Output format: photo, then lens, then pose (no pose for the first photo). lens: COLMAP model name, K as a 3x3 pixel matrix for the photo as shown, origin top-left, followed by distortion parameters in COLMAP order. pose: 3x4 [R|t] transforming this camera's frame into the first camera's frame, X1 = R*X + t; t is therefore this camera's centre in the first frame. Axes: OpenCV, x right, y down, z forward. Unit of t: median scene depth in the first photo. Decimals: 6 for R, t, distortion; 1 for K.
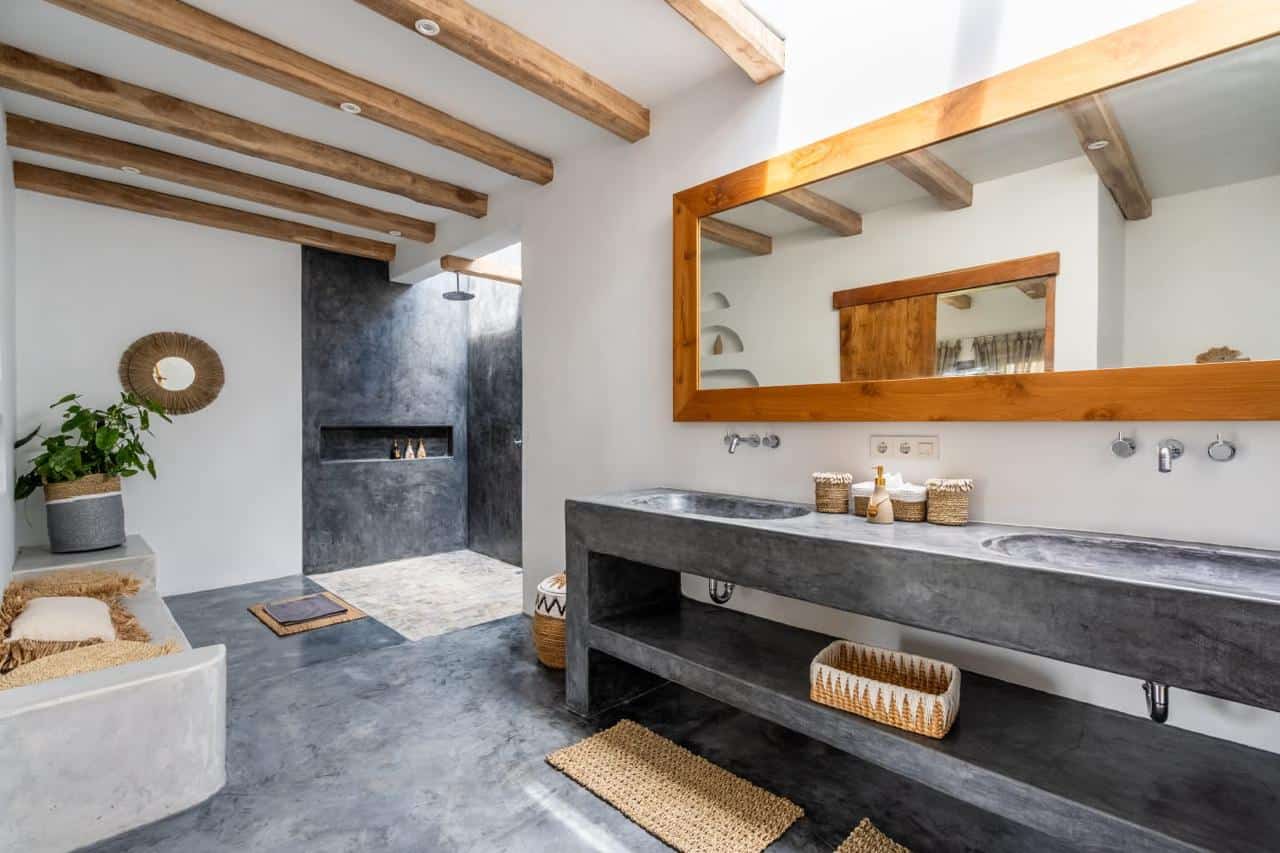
lens RADIAL K [[582.4, 0, 635.2], [0, 582.4, 425.2], [0, 0, 1]] dist [-0.003435, 0.000761]
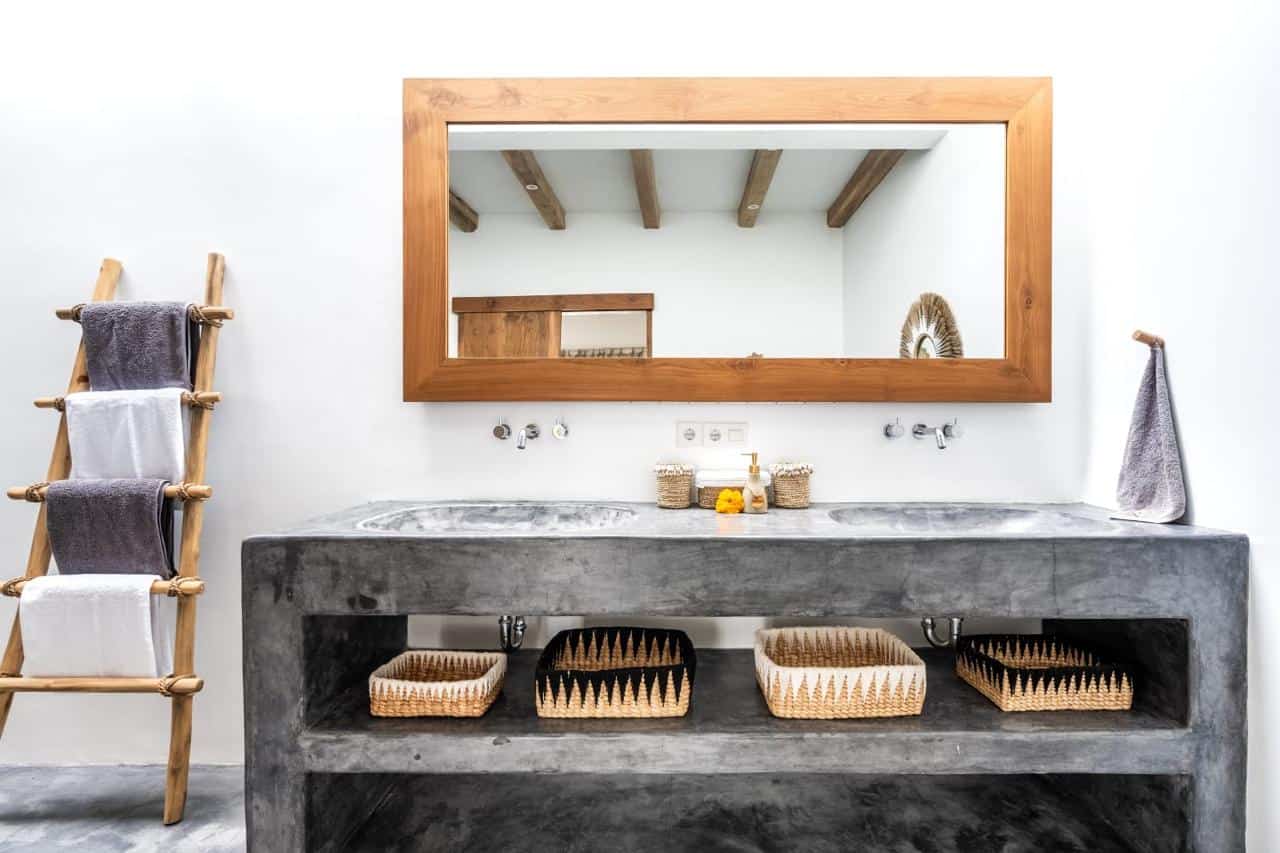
lens RADIAL K [[582.4, 0, 644.1], [0, 582.4, 432.3], [0, 0, 1]] dist [-0.003435, 0.000761]
pose [[0.739926, 0.003420, 0.672679, -0.141844], [-0.005071, 0.999987, 0.000494, 0.014713], [-0.672669, -0.003776, 0.739934, 0.151290]]
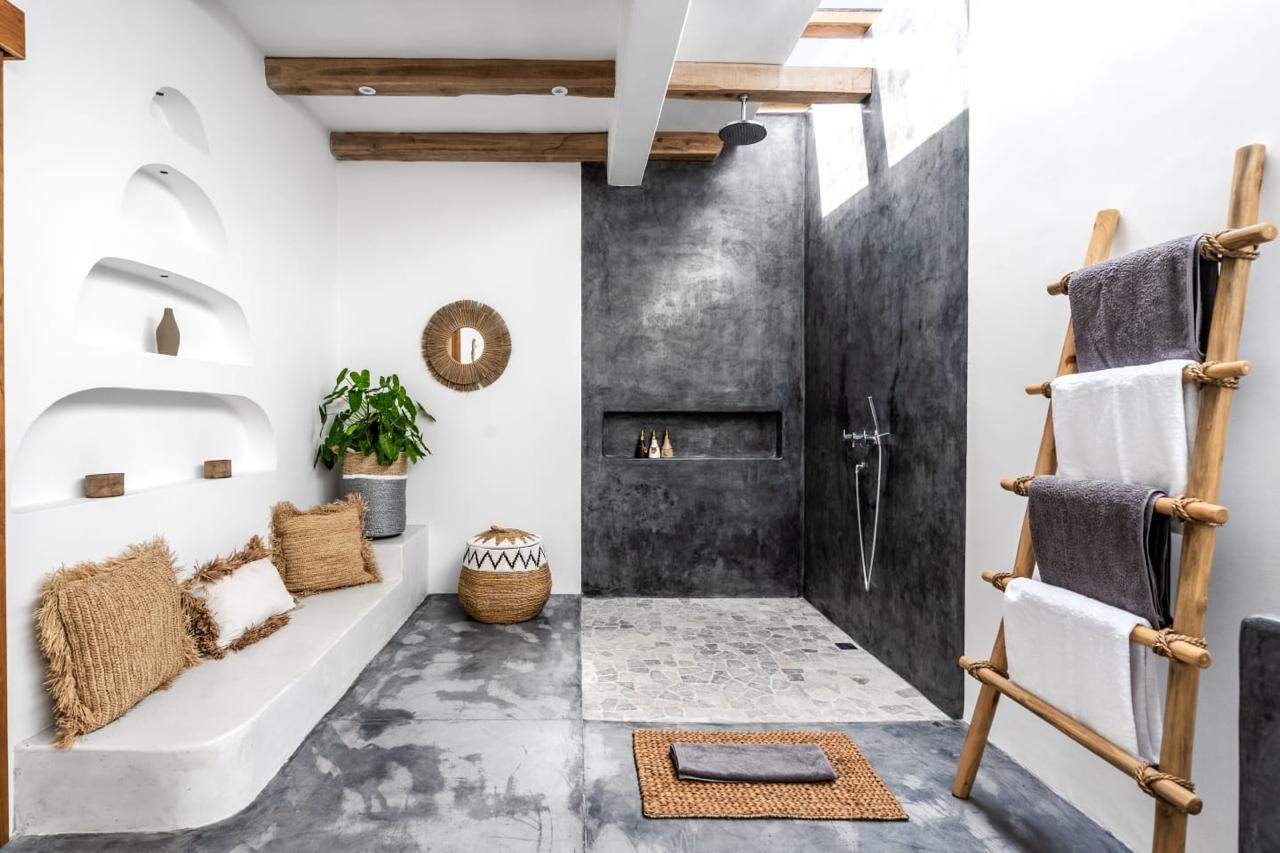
lens RADIAL K [[582.4, 0, 650.3], [0, 582.4, 419.2], [0, 0, 1]] dist [-0.003435, 0.000761]
pose [[0.712096, 0.015340, -0.701915, 0.027327], [-0.008827, 0.999878, 0.012896, 0.009635], [0.702027, -0.002987, 0.712144, 0.630946]]
